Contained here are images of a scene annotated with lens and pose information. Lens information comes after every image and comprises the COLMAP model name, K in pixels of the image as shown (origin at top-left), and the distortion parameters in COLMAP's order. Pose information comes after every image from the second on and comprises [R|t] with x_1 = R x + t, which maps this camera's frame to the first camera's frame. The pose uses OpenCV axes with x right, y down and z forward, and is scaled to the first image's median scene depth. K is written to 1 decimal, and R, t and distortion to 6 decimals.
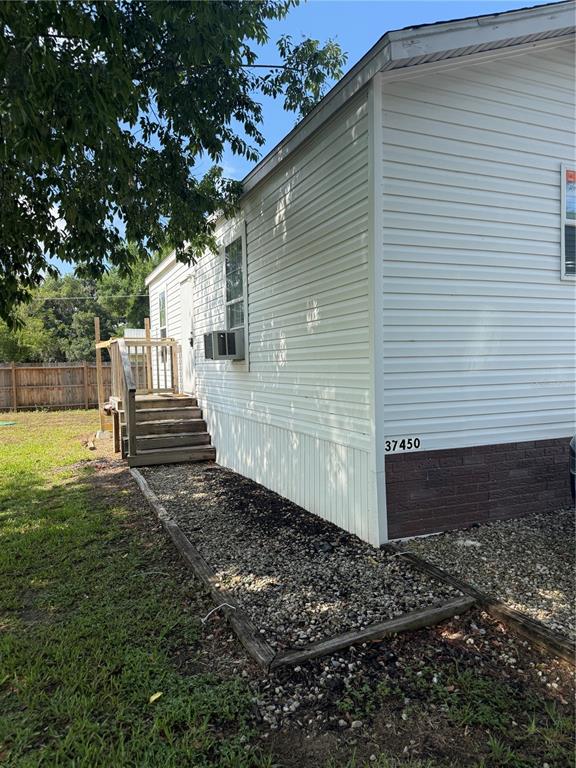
lens RADIAL K [[543.4, 0, 288.0], [0, 543.4, 384.0], [0, 0, 1]] dist [0.070016, -0.000649]
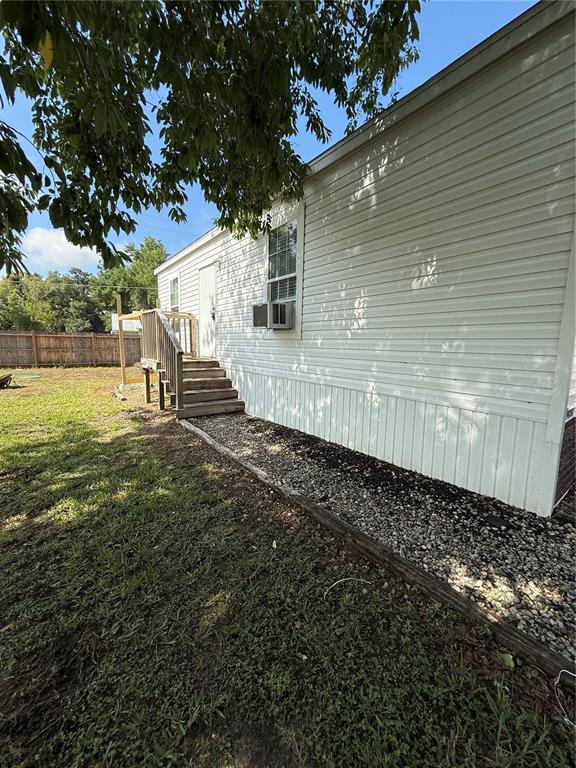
lens RADIAL K [[306.5, 0, 288.0], [0, 306.5, 384.0], [0, 0, 1]] dist [-0.001371, 0.000331]
pose [[0.968507, 0.006220, 0.248907, -0.228511], [-0.029411, 0.995547, 0.089563, 0.012488], [-0.247241, -0.094063, 0.964377, 0.323432]]
